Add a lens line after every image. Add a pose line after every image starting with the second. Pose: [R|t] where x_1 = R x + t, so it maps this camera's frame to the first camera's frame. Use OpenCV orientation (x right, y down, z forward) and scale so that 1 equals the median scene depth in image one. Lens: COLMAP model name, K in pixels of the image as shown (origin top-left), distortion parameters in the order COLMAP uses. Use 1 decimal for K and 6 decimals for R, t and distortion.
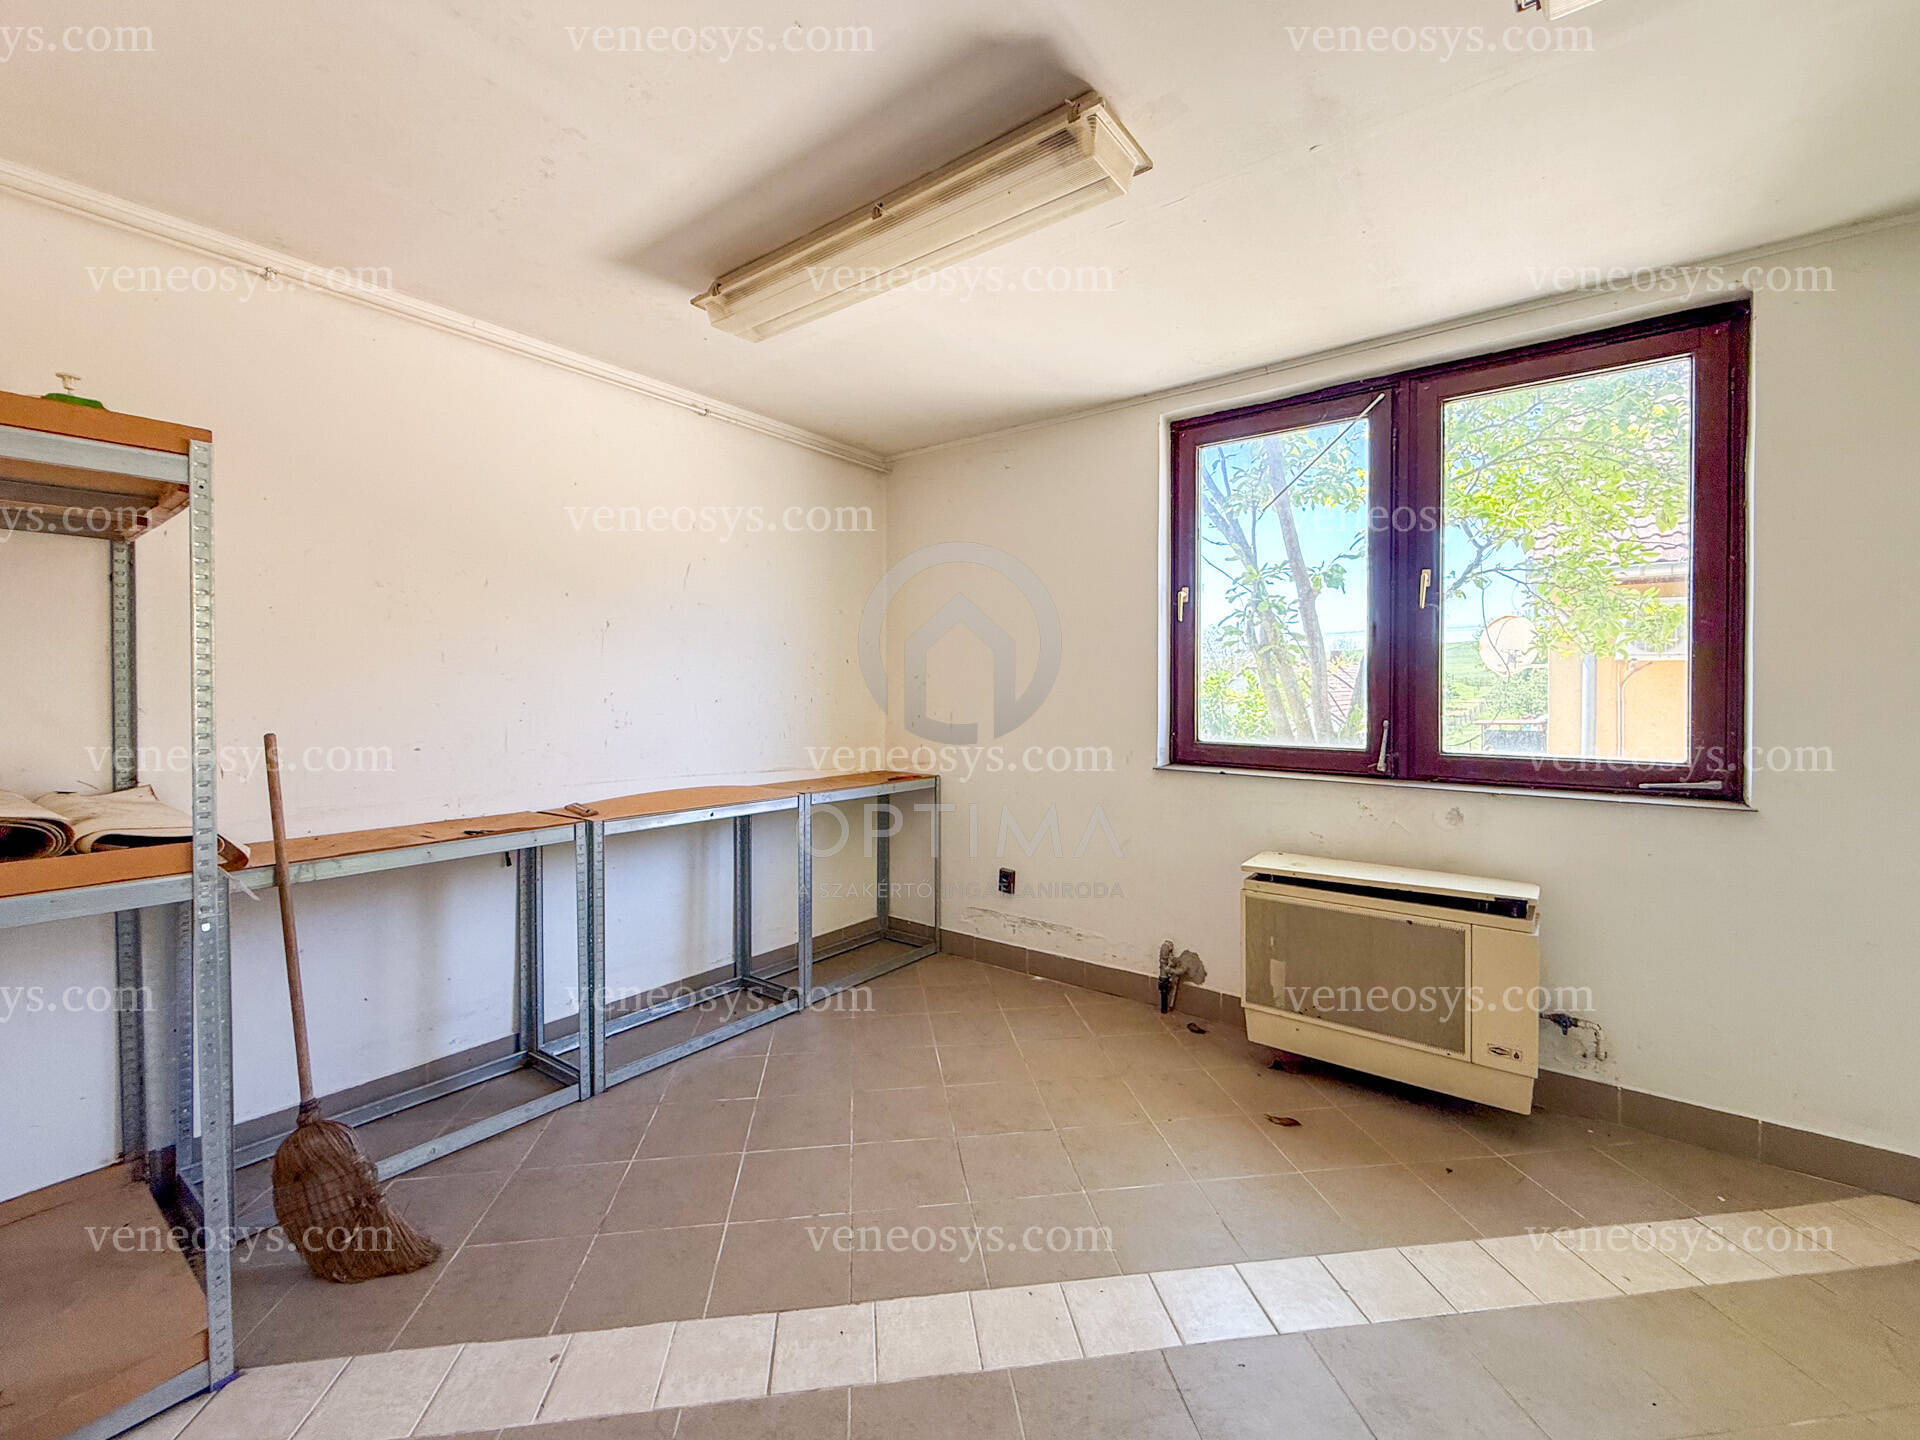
lens RADIAL K [[779.4, 0, 994.3], [0, 779.4, 690.3], [0, 0, 1]] dist [-0.000058, -0.000928]
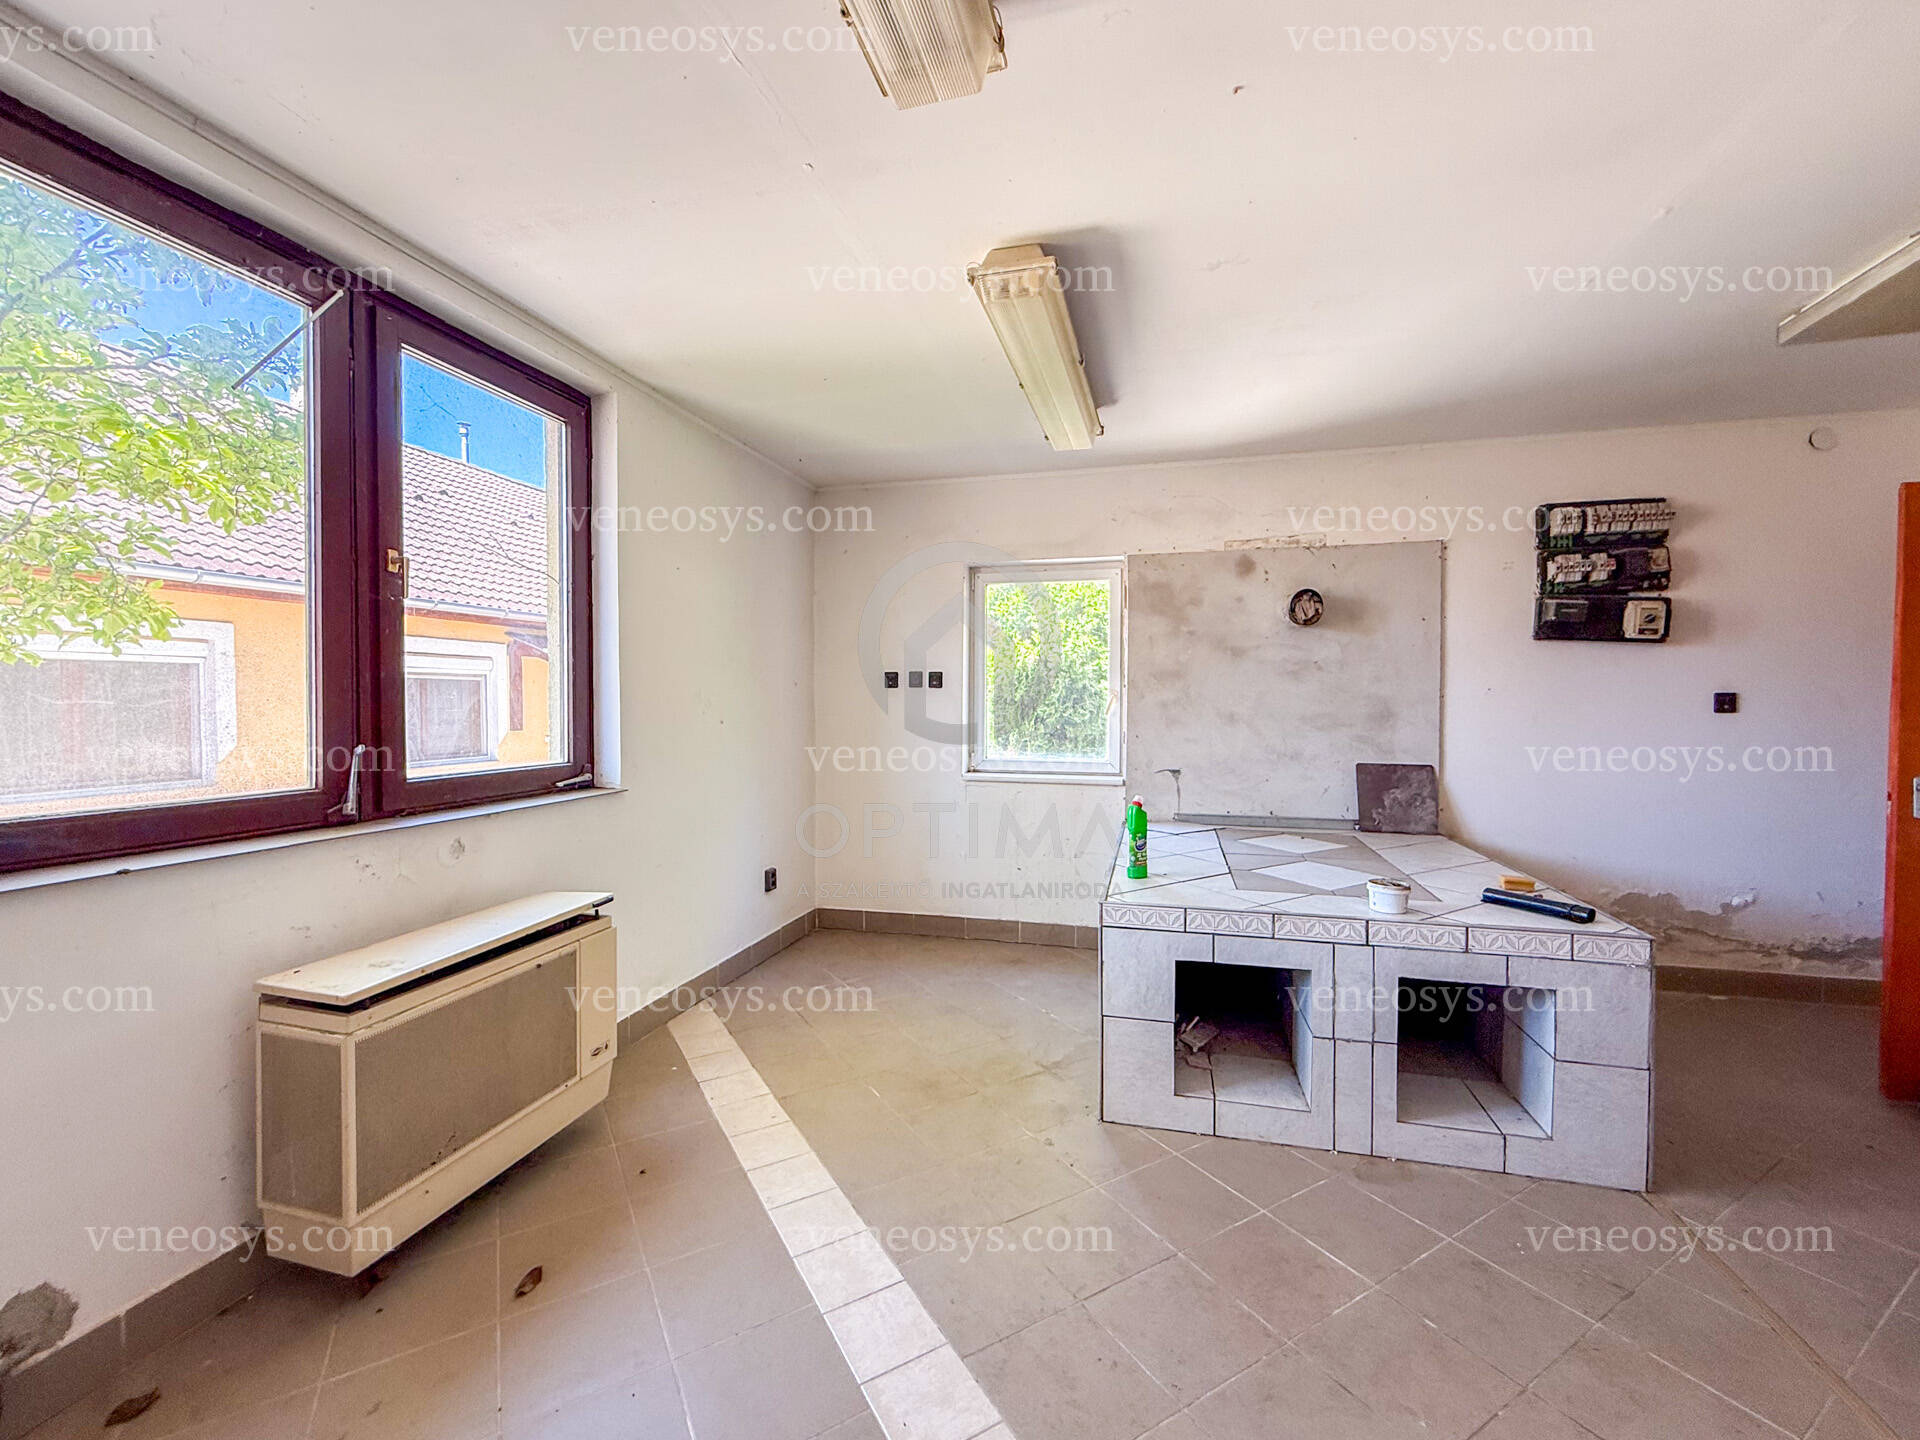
lens RADIAL K [[779.4, 0, 952.1], [0, 779.4, 728.2], [0, 0, 1]] dist [-0.000058, -0.000928]
pose [[-0.353343, -0.029498, 0.935029, -0.357357], [0.000836, 0.999492, 0.031848, 0.001884], [-0.935493, 0.012035, -0.353139, 0.698744]]
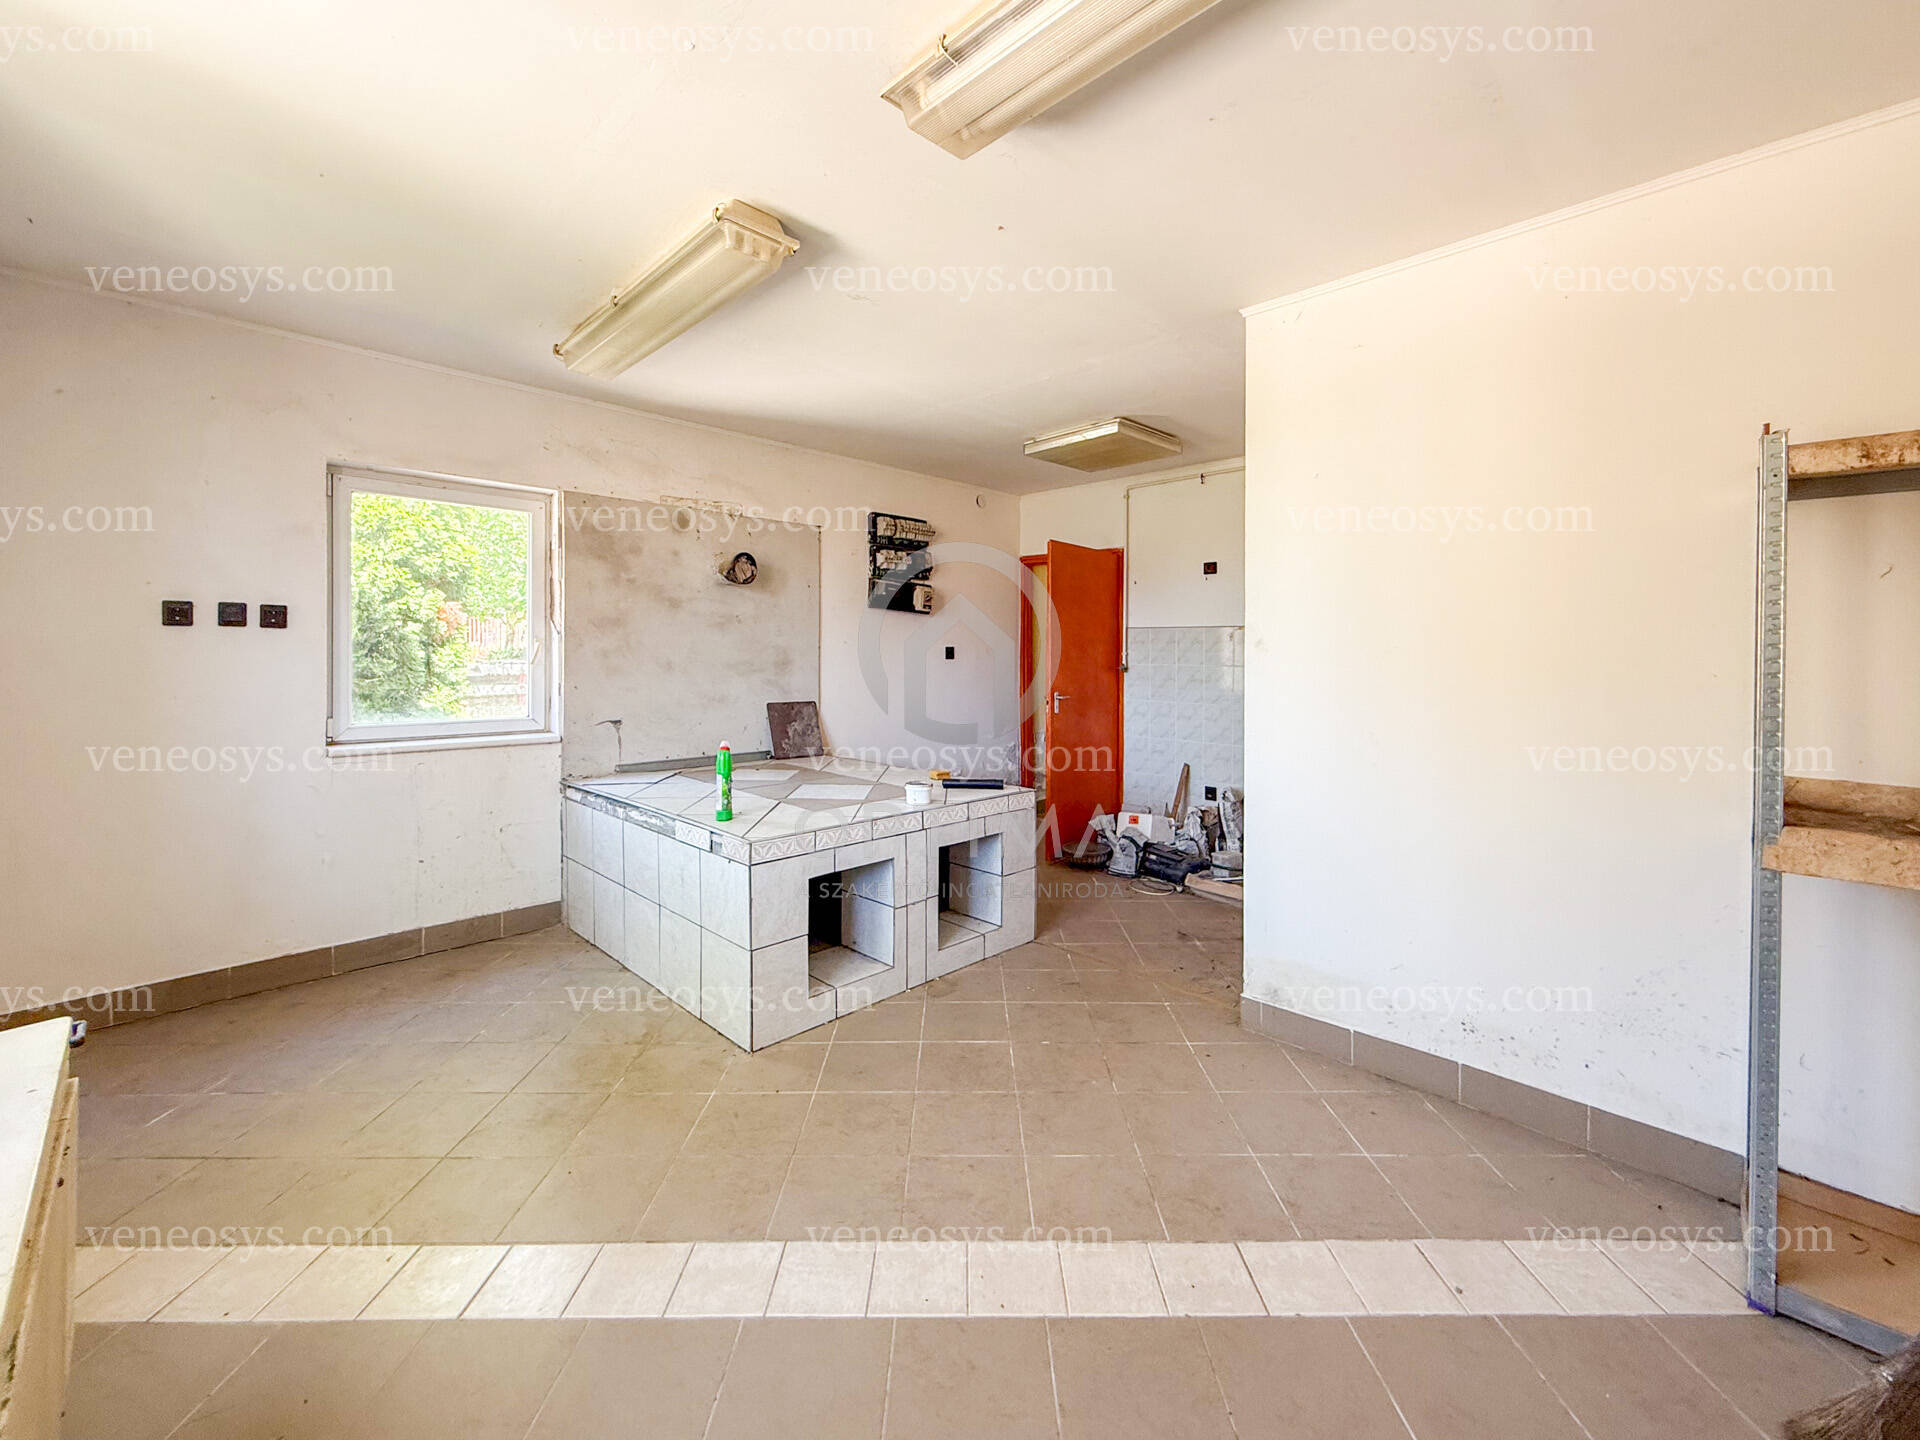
lens RADIAL K [[779.4, 0, 980.5], [0, 779.4, 665.4], [0, 0, 1]] dist [-0.000058, -0.000928]
pose [[-0.987488, -0.007073, 0.157534, -0.024364], [-0.004576, 0.999858, 0.016205, 0.000609], [-0.157626, 0.015282, -0.987381, 1.083122]]
